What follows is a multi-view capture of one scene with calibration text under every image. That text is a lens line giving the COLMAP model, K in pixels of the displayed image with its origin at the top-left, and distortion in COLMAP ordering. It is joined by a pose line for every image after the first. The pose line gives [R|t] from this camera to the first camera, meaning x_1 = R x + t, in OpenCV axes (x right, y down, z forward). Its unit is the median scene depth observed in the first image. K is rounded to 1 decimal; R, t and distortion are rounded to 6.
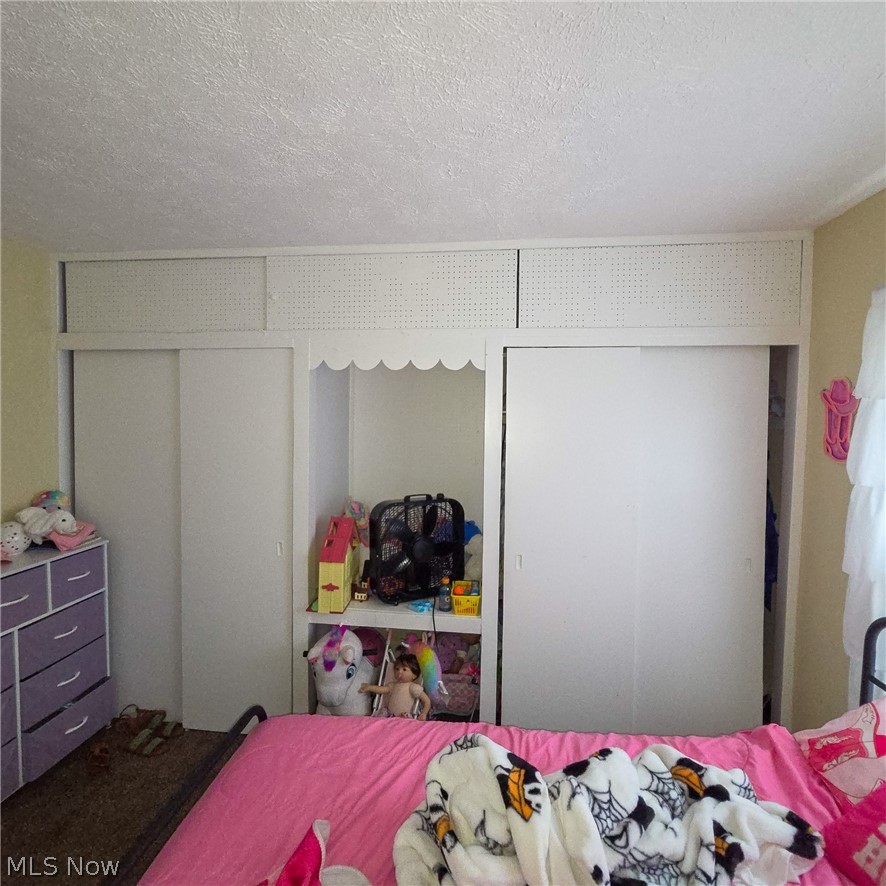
lens RADIAL K [[490.0, 0, 439.1], [0, 490.0, 439.3], [0, 0, 1]] dist [-0.004313, 0.001773]
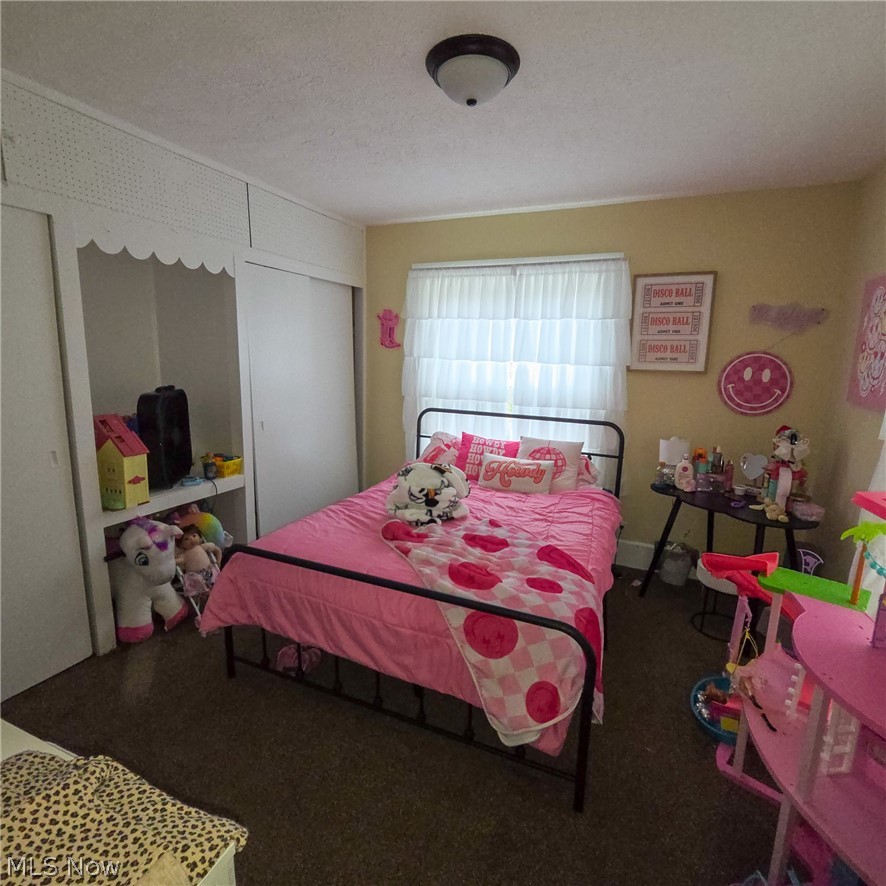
lens RADIAL K [[490.0, 0, 439.1], [0, 490.0, 439.3], [0, 0, 1]] dist [-0.004313, 0.001773]
pose [[0.313454, -0.168735, 0.934492, -0.942041], [0.020423, 0.985057, 0.171014, 0.060074], [-0.949384, -0.034520, 0.312216, 0.098496]]
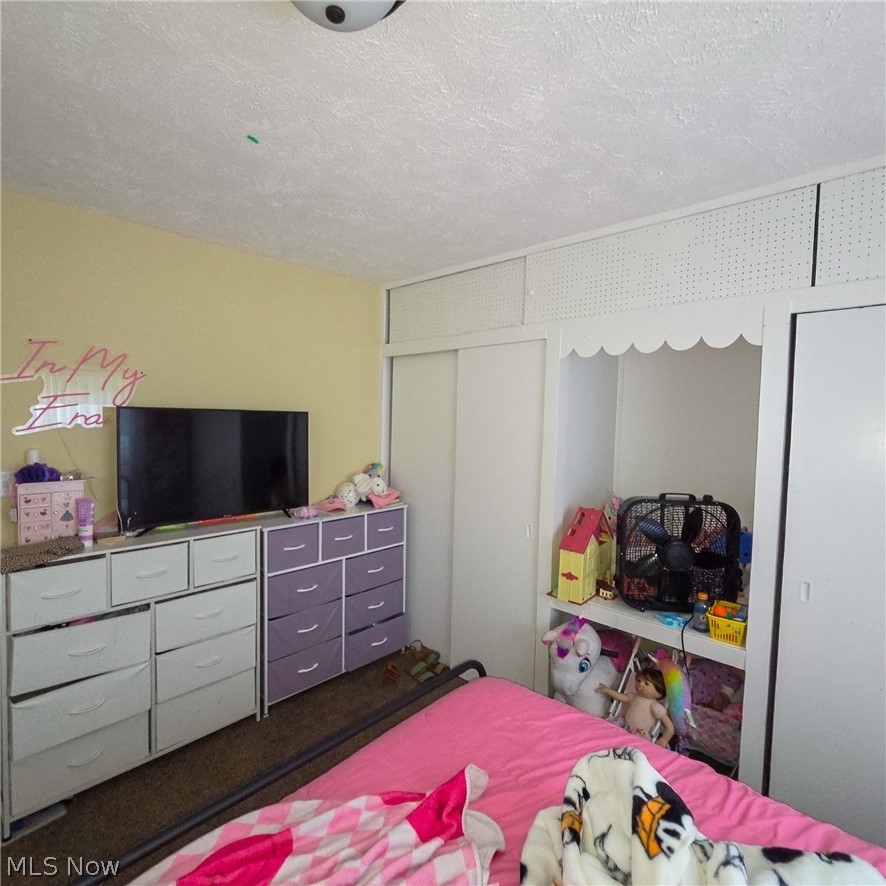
lens RADIAL K [[490.0, 0, 439.1], [0, 490.0, 439.3], [0, 0, 1]] dist [-0.004313, 0.001773]
pose [[0.798546, 0.033674, -0.600992, 0.153083], [-0.036527, 0.999305, 0.007459, 0.026143], [0.600825, 0.015996, 0.799220, 0.038169]]
